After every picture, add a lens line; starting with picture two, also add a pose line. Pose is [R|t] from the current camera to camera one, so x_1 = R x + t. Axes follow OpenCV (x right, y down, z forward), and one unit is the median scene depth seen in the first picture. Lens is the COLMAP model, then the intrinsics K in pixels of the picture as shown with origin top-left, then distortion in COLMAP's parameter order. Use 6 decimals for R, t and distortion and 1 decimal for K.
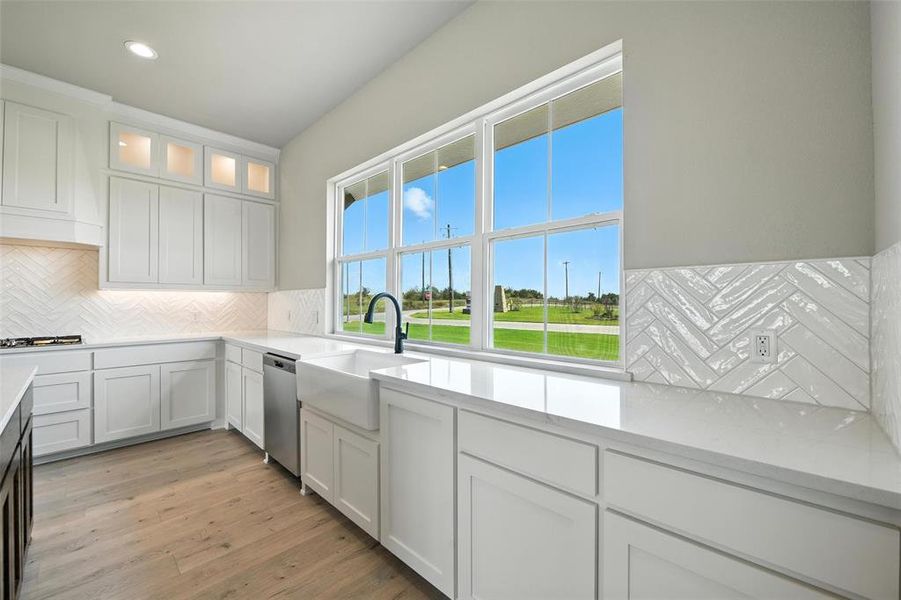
lens RADIAL K [[360.4, 0, 455.9], [0, 360.4, 301.9], [0, 0, 1]] dist [-0.006322, -0.000385]
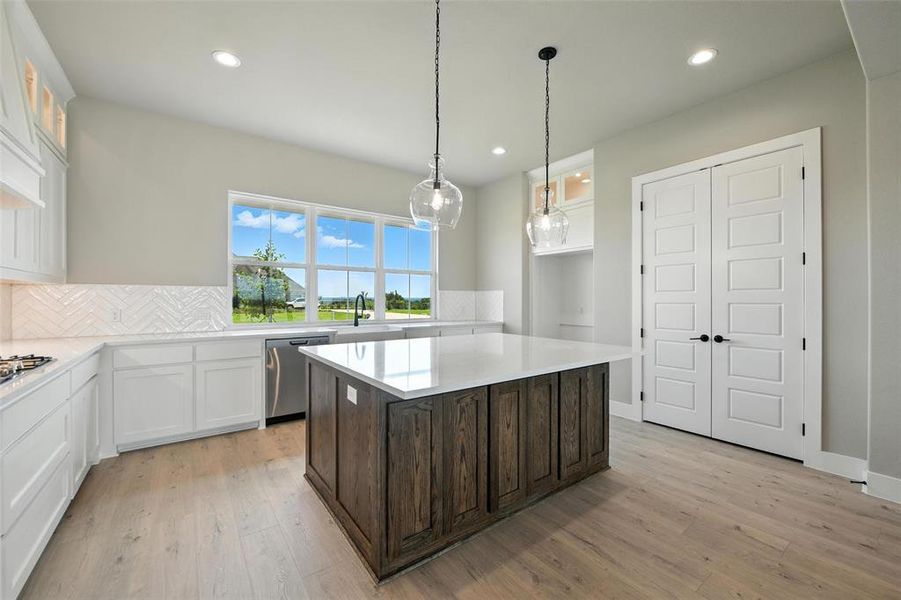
lens RADIAL K [[362.6, 0, 454.2], [0, 362.6, 299.5], [0, 0, 1]] dist [-0.008370, -0.000120]
pose [[0.171580, 0.000884, 0.985170, -1.398672], [-0.002859, 0.999996, -0.000399, 0.000651], [-0.985166, -0.002748, 0.171582, 0.121897]]
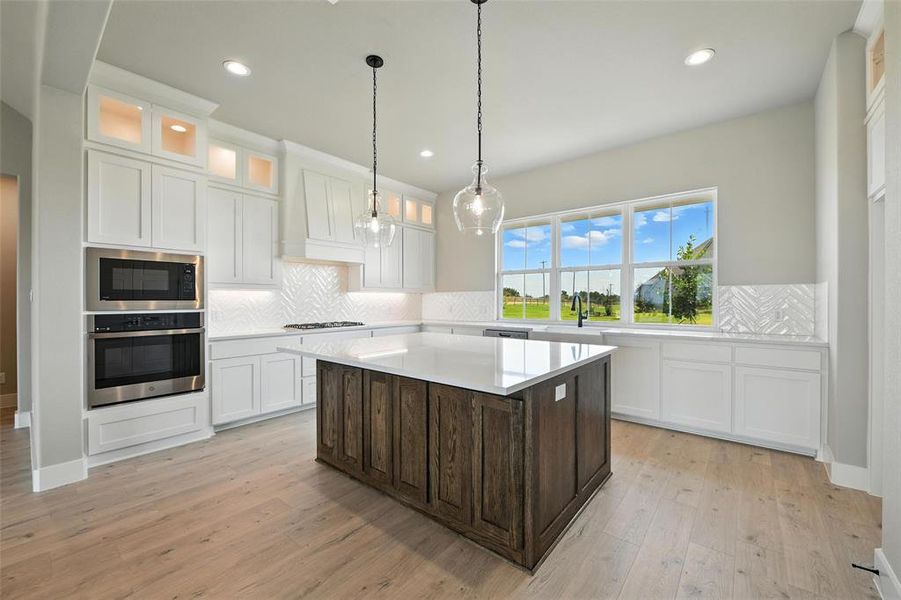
lens RADIAL K [[360.1, 0, 456.5], [0, 360.1, 300.8], [0, 0, 1]] dist [-0.008594, 0.000056]
pose [[0.997360, -0.001431, 0.072599, -0.667244], [0.001235, 0.999995, 0.002744, 0.000856], [-0.072603, -0.002647, 0.997357, -0.574657]]
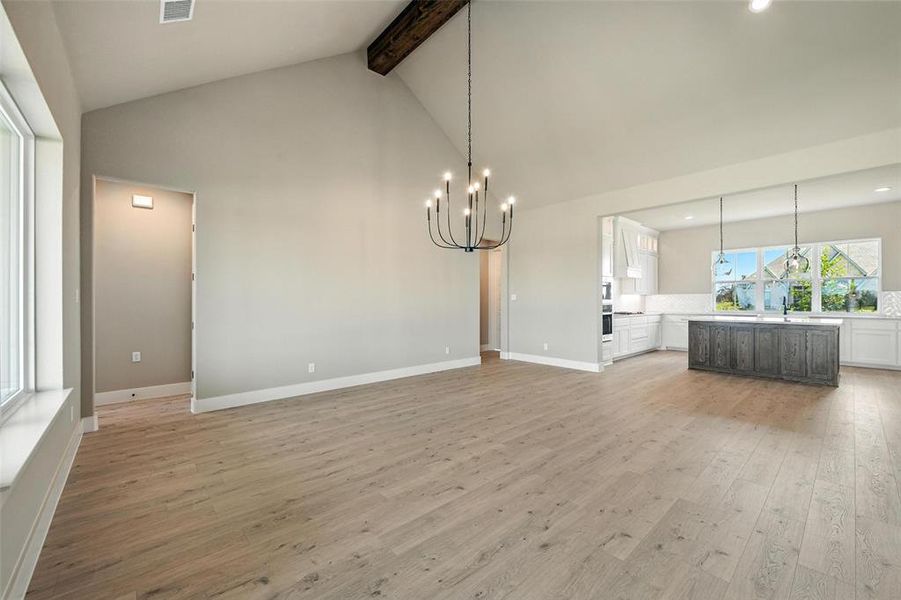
lens RADIAL K [[360.4, 0, 455.9], [0, 360.4, 301.9], [0, 0, 1]] dist [-0.006322, -0.000385]
pose [[0.996930, -0.001101, -0.078293, -2.051508], [0.001656, 0.999974, 0.007030, -0.000017], [0.078283, -0.007138, 0.996906, -1.753885]]
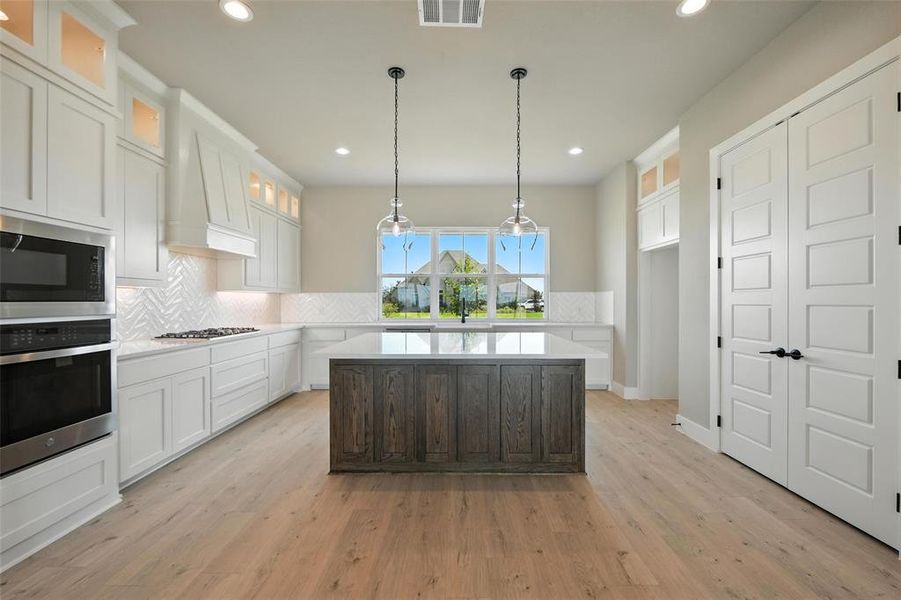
lens RADIAL K [[360.4, 0, 455.9], [0, 360.4, 301.9], [0, 0, 1]] dist [-0.006322, -0.000385]
pose [[0.728295, -0.001953, 0.685261, -1.279463], [-0.000402, 0.999995, 0.003278, -0.000429], [-0.685264, -0.002663, 0.728290, -0.467055]]
